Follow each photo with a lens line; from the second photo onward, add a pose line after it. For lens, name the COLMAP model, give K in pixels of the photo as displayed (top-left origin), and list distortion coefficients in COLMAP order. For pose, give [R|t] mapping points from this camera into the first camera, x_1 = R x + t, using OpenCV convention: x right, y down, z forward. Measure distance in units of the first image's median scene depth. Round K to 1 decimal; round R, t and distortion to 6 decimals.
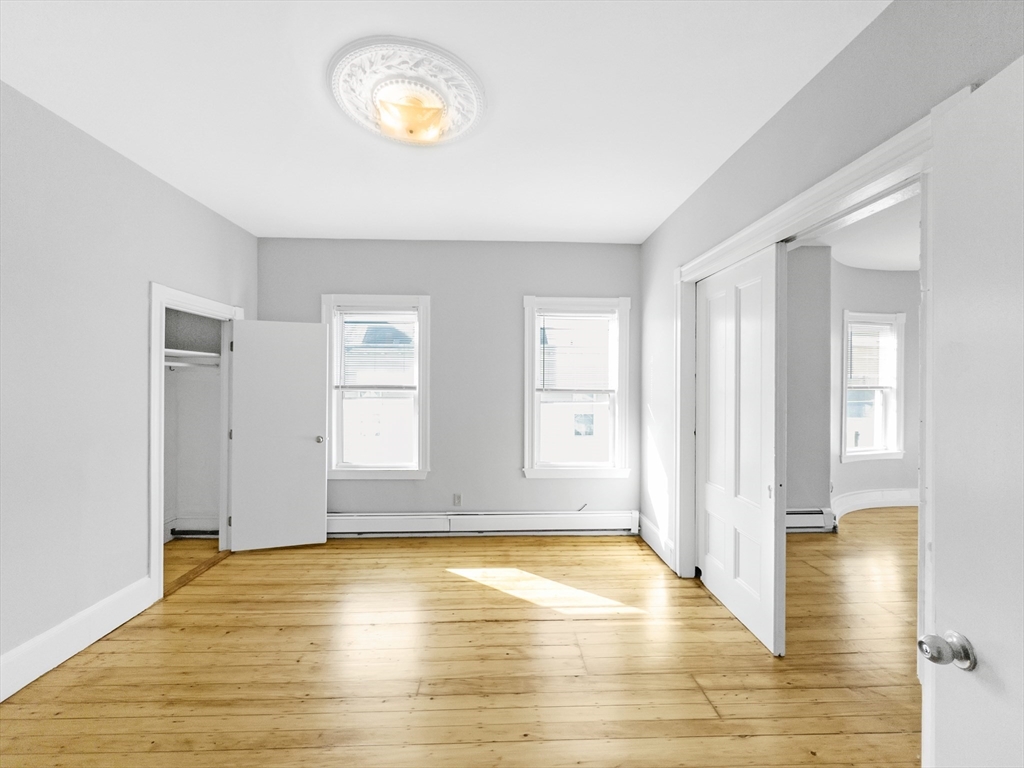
lens RADIAL K [[406.5, 0, 512.0], [0, 406.5, 384.0], [0, 0, 1]] dist [-0.000102, -0.000117]
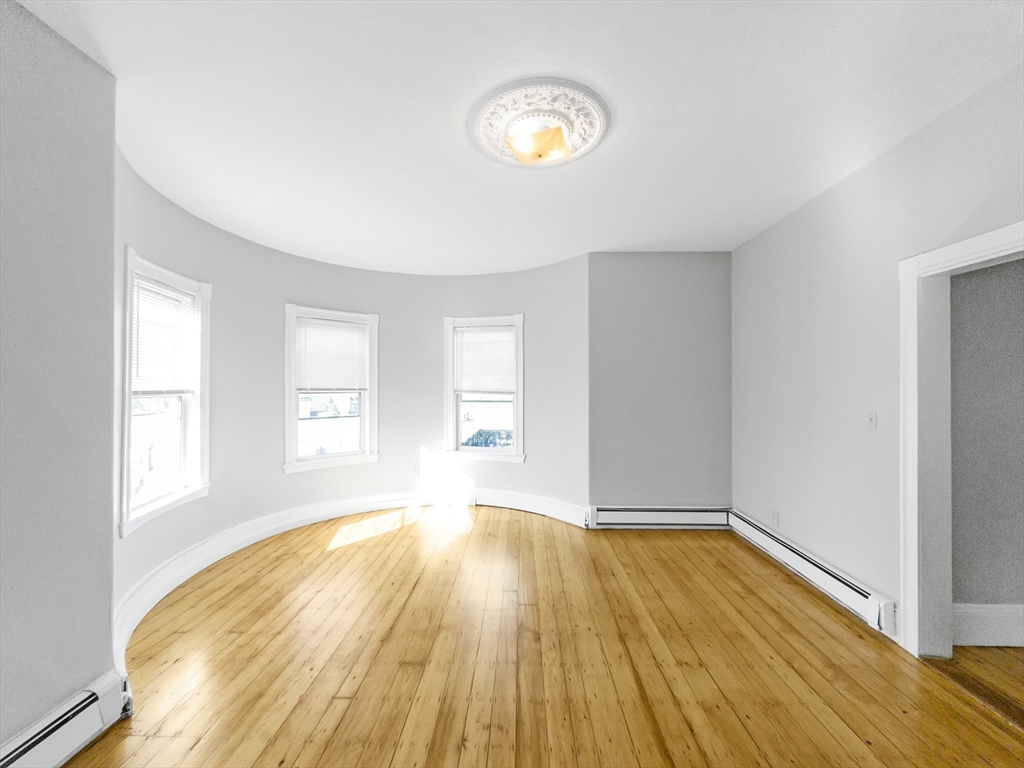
lens RADIAL K [[406.5, 0, 512.0], [0, 406.5, 384.0], [0, 0, 1]] dist [-0.000102, -0.000117]
pose [[0.055900, 0.001198, 0.998436, 0.306856], [0.001880, 0.999997, -0.001305, -0.002249], [-0.998435, 0.001950, 0.055898, 0.454935]]
